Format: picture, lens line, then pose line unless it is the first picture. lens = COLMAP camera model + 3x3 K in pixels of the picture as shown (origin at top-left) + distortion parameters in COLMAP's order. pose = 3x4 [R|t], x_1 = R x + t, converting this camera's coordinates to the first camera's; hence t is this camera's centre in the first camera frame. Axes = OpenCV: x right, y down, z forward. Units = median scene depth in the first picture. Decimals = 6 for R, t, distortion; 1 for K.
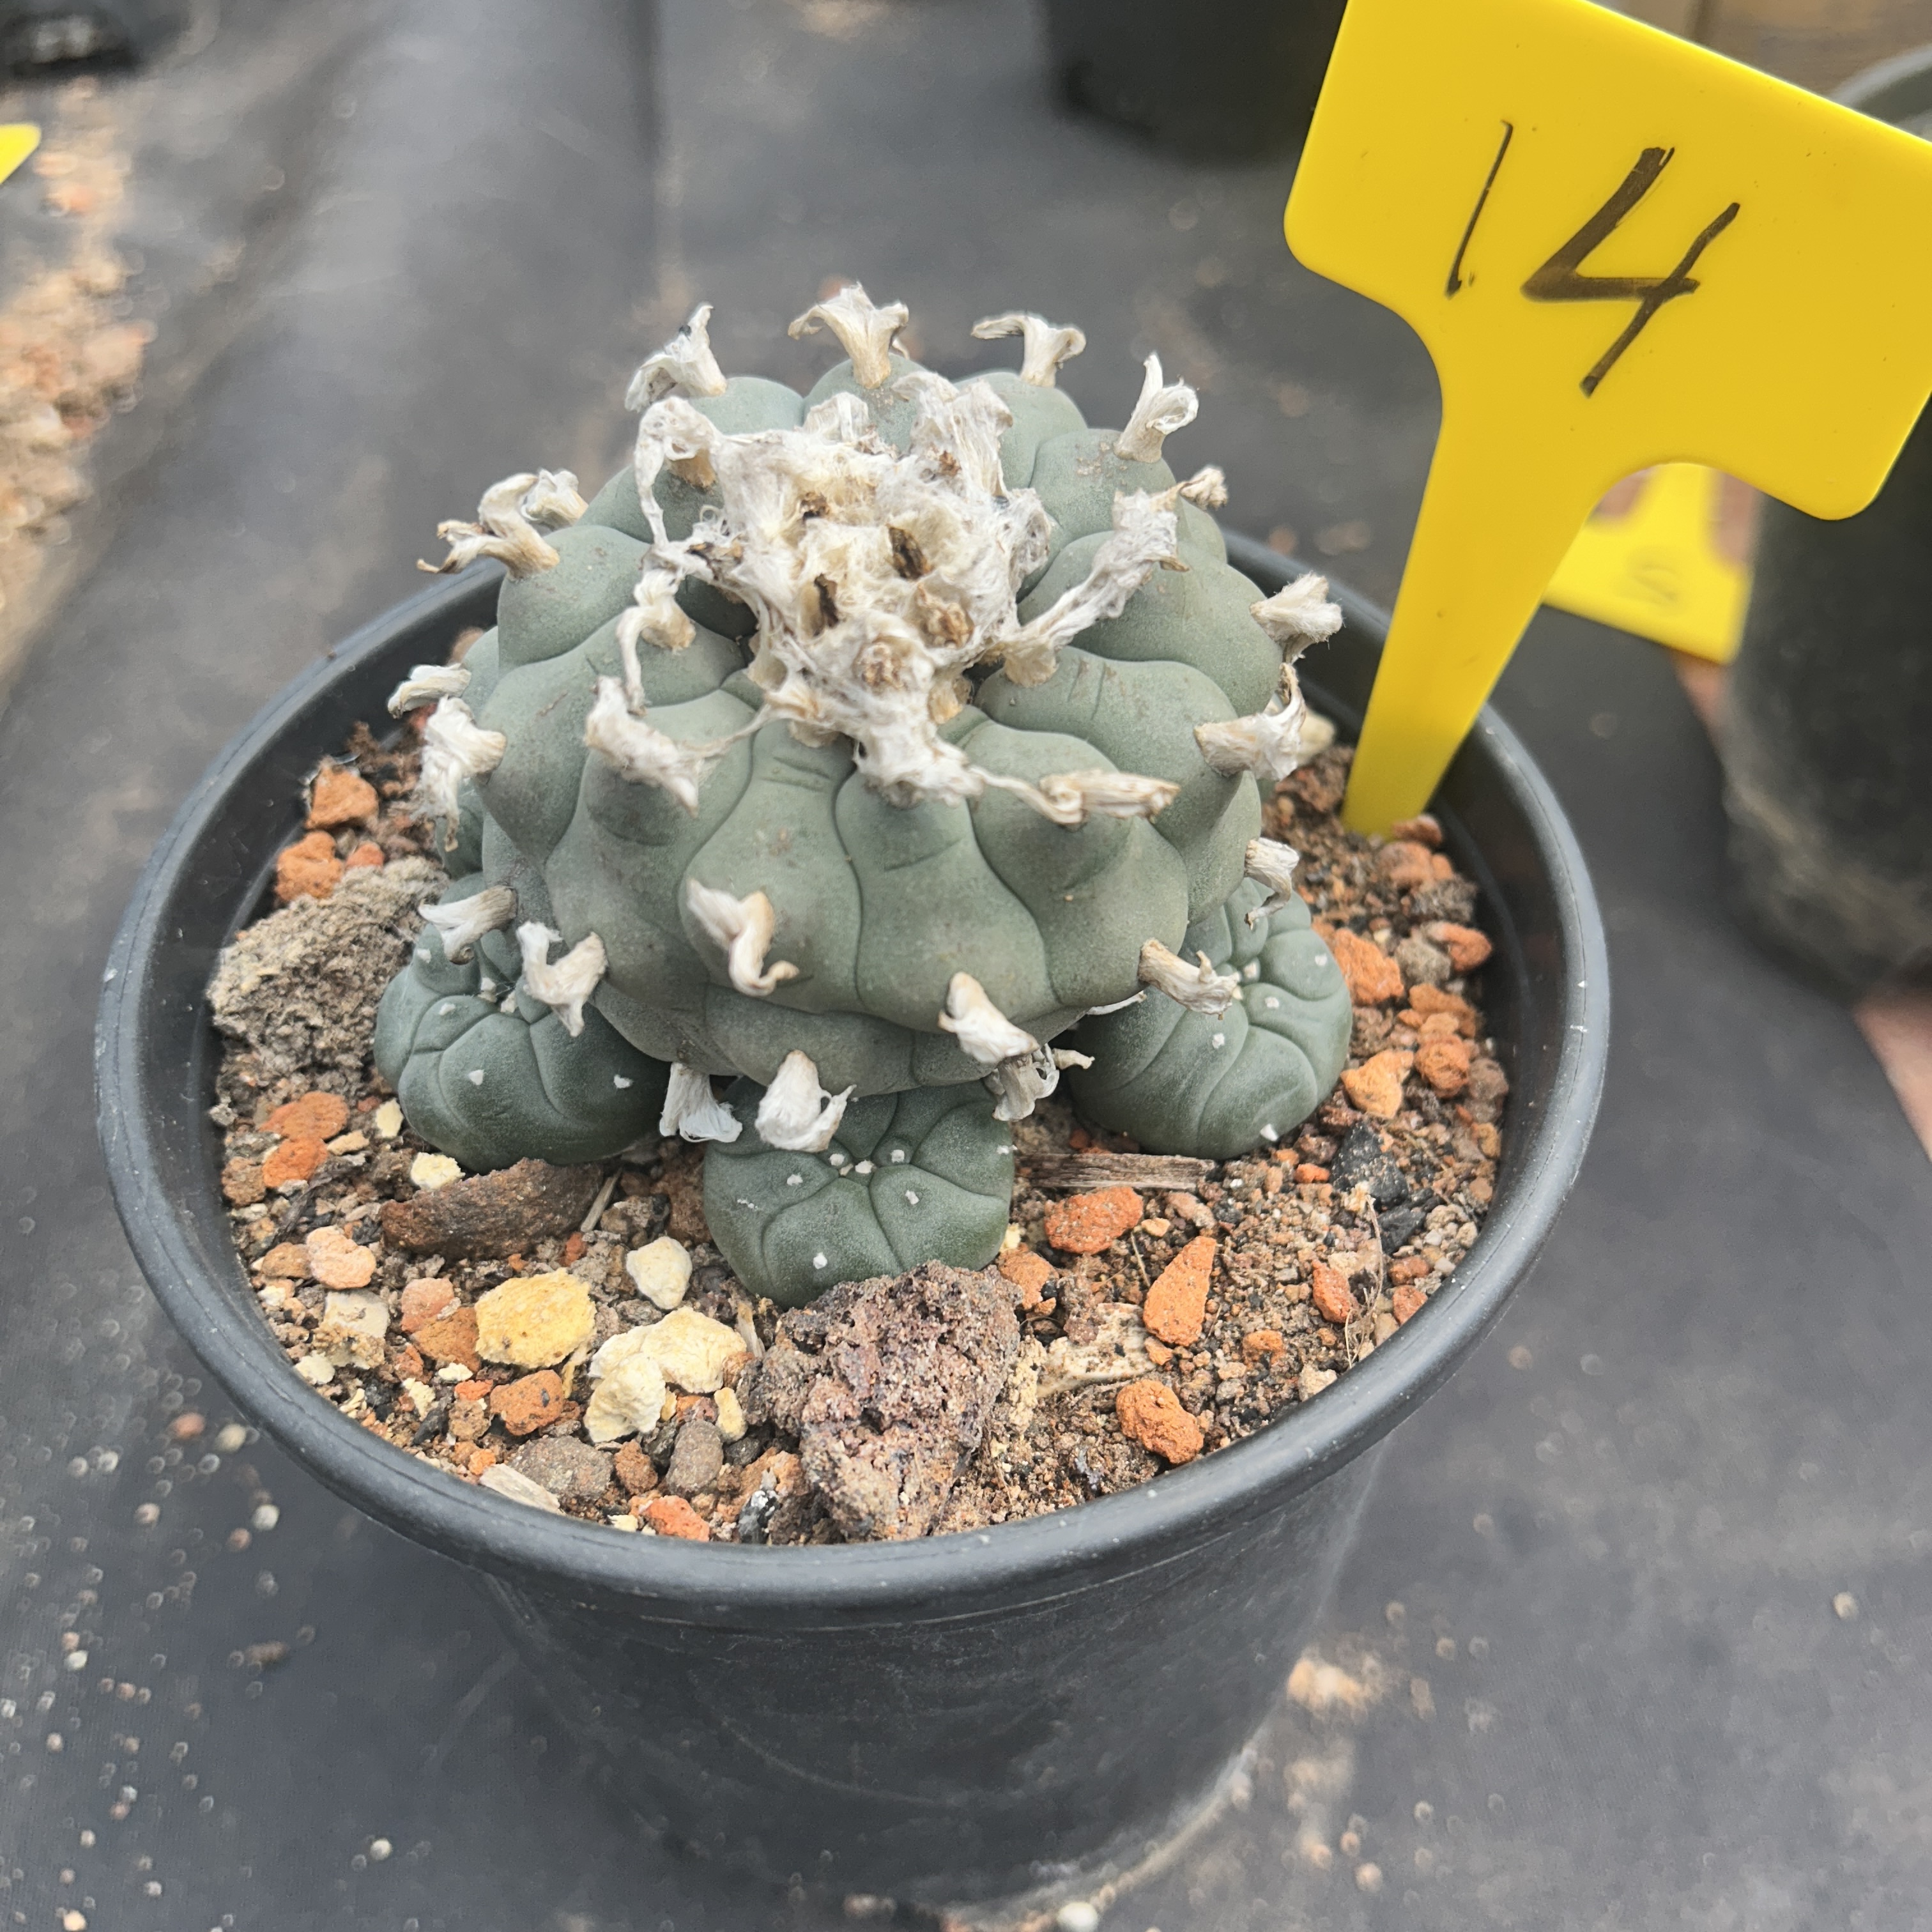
lens RADIAL K [[2018.2, 0, 1035.8], [0, 2018.2, 975.3], [0, 0, 1]] dist [0.077485, -0.172324]
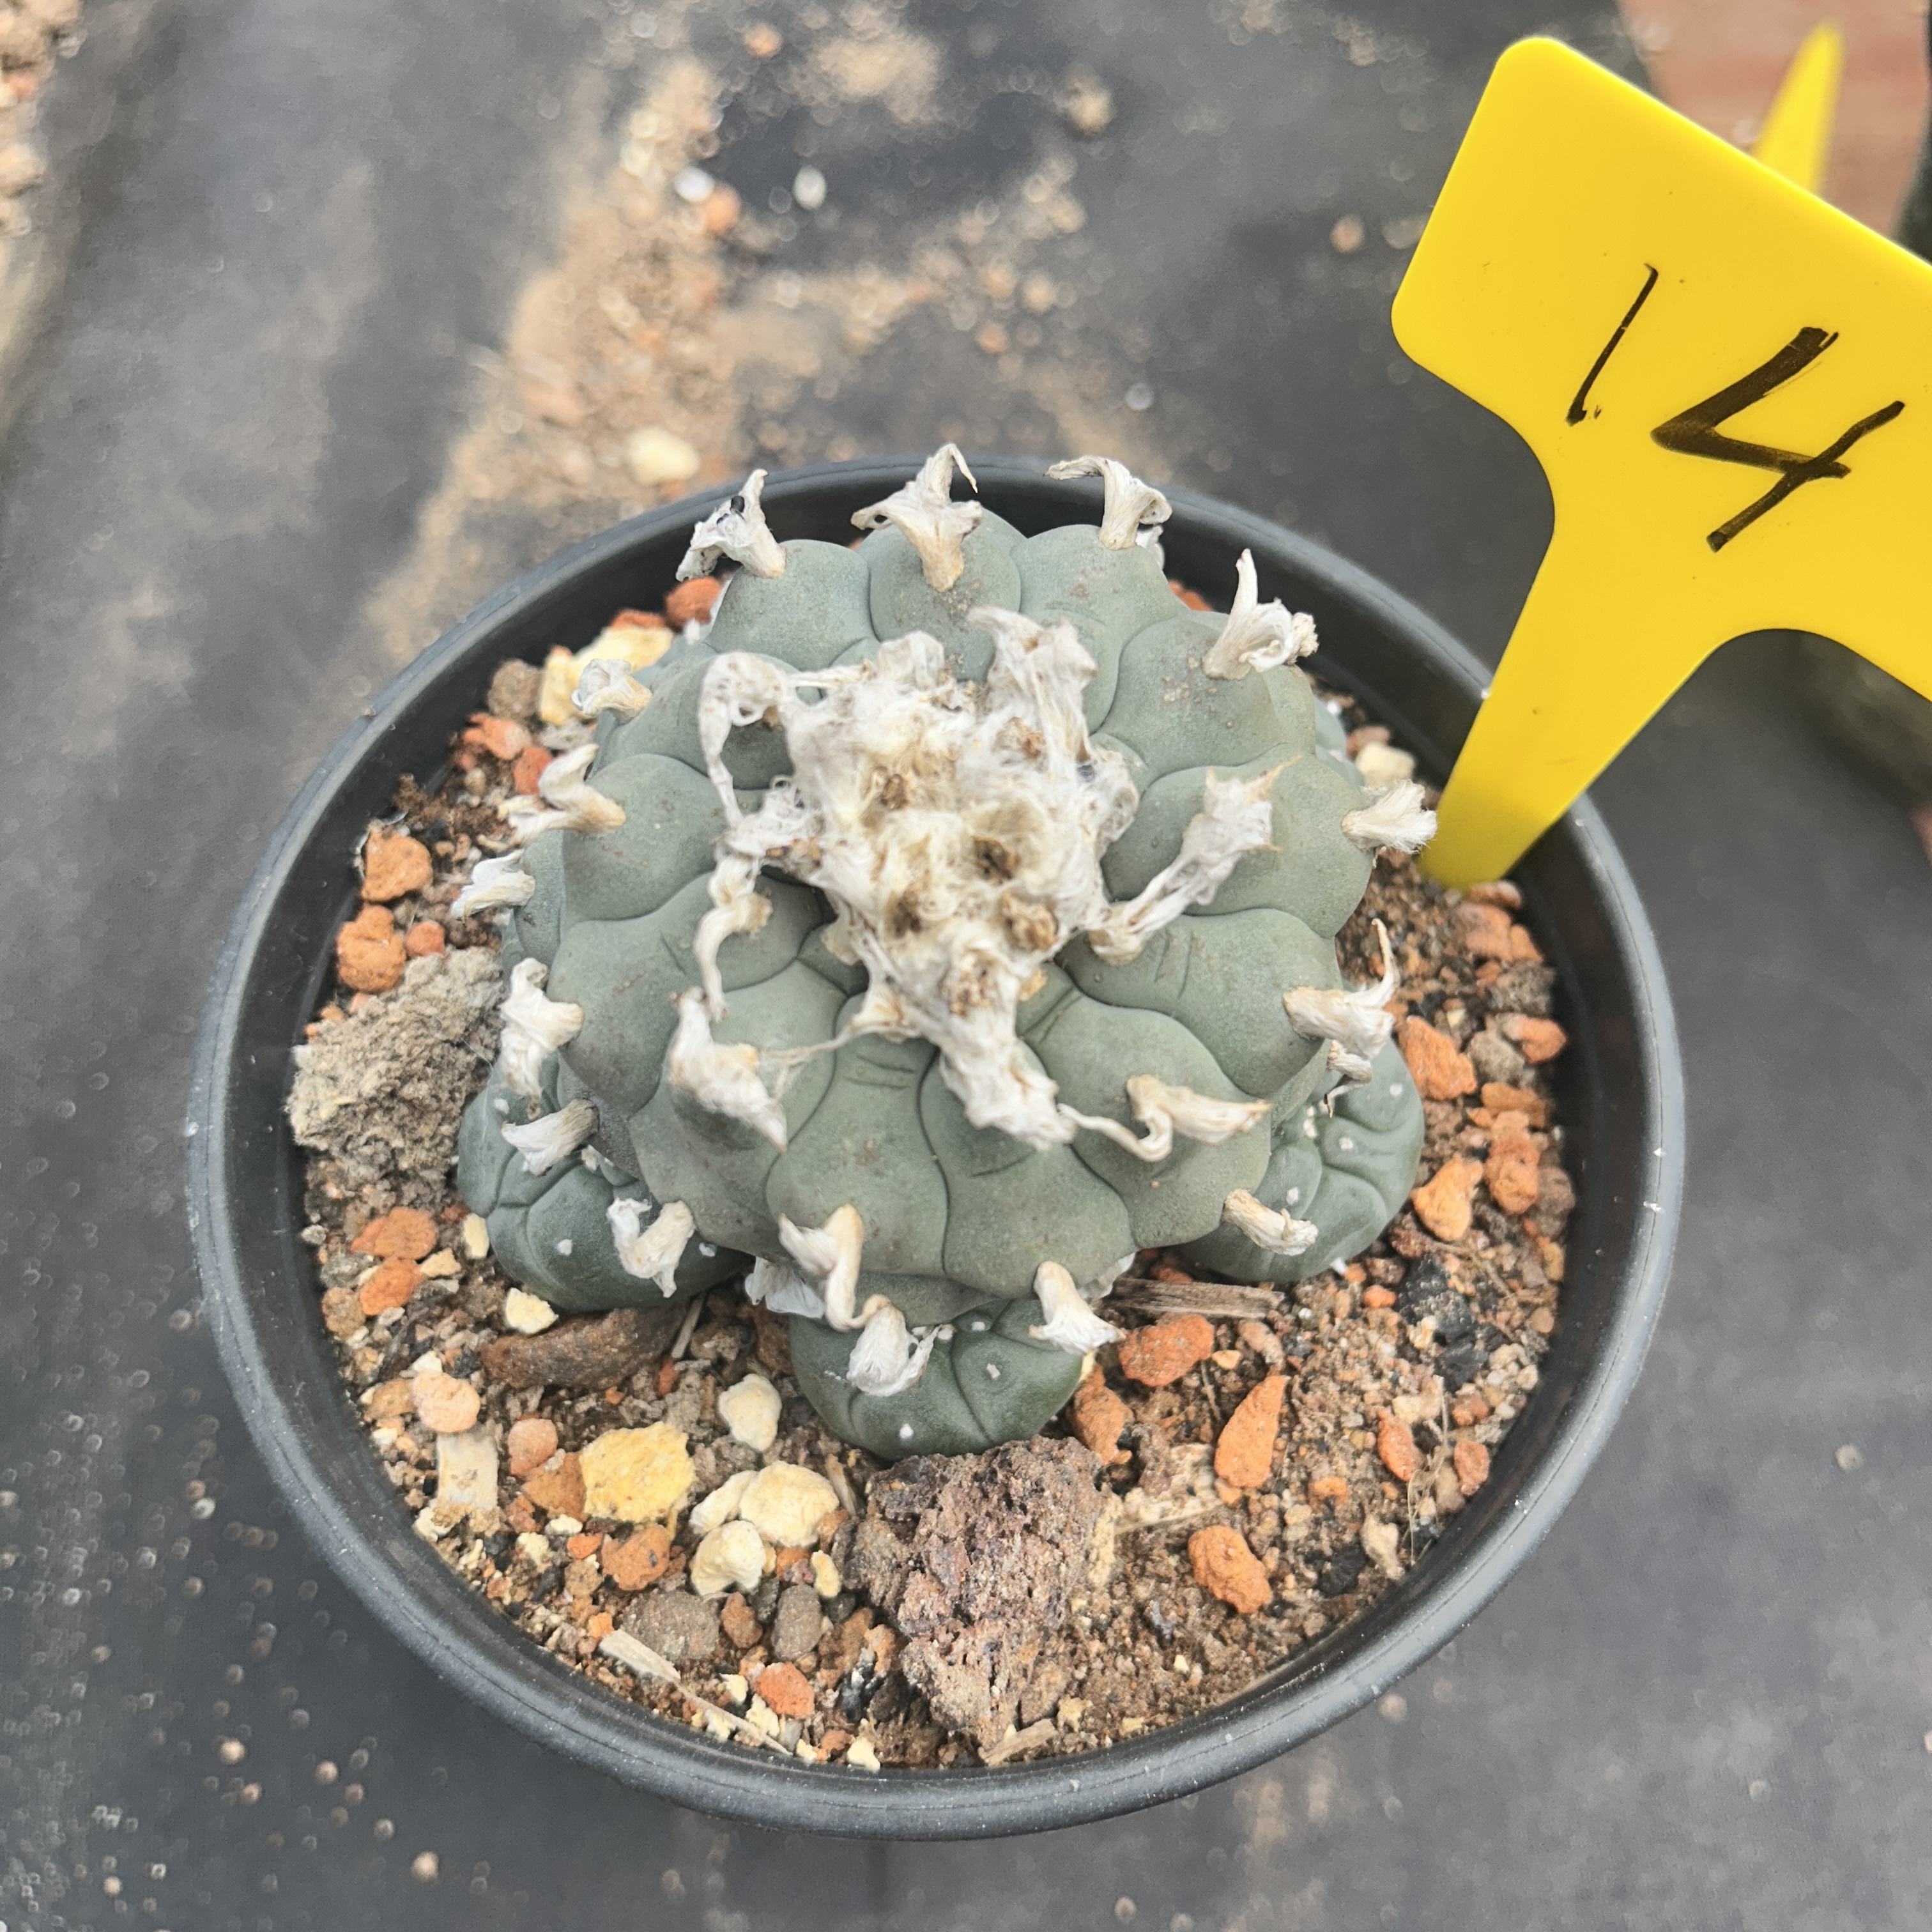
lens RADIAL K [[2034.3, 0, 1037.1], [0, 2034.3, 969.9], [0, 0, 1]] dist [0.054447, -0.119950]
pose [[0.999964, -0.001956, -0.008260, -0.029034], [0.004133, 0.962137, 0.272537, -0.359259], [0.007414, -0.272561, 0.962110, 0.051229]]
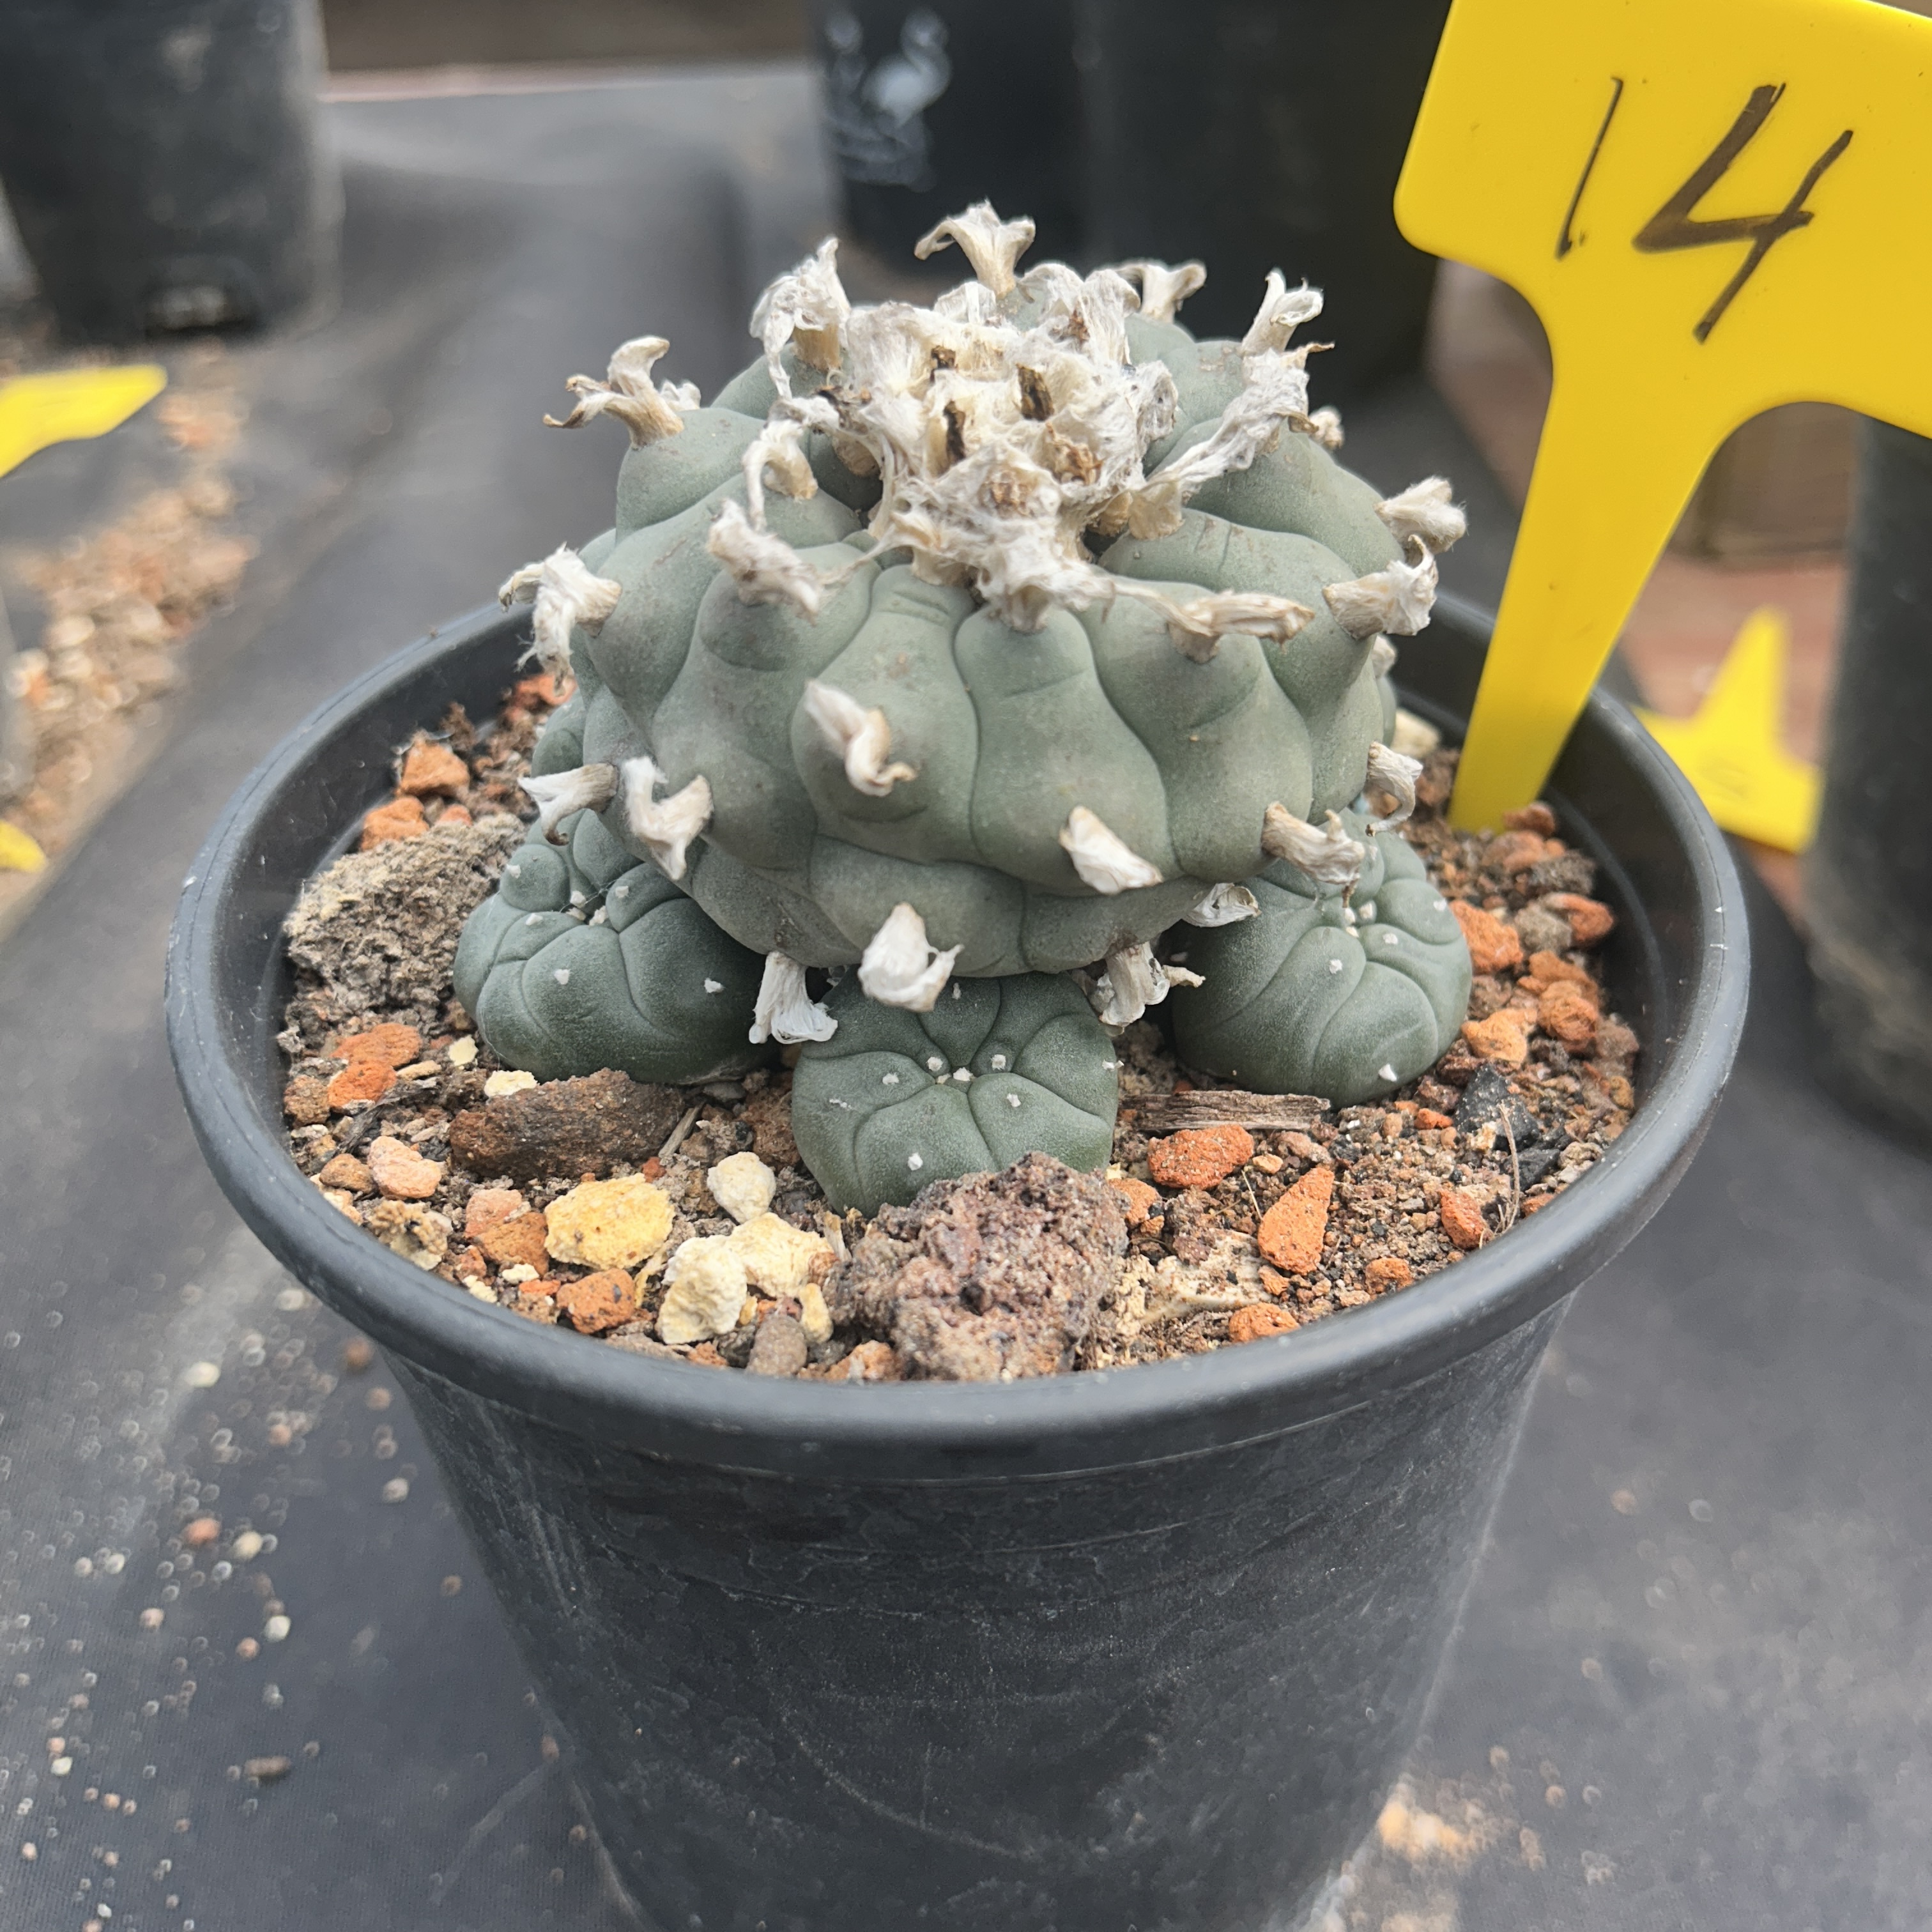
lens RADIAL K [[2018.2, 0, 1035.8], [0, 2018.2, 975.3], [0, 0, 1]] dist [0.077485, -0.172324]
pose [[0.999623, 0.020381, -0.018395, -0.033804], [-0.023364, 0.983372, -0.180094, 0.214558], [0.014419, 0.180456, 0.983477, 0.061313]]
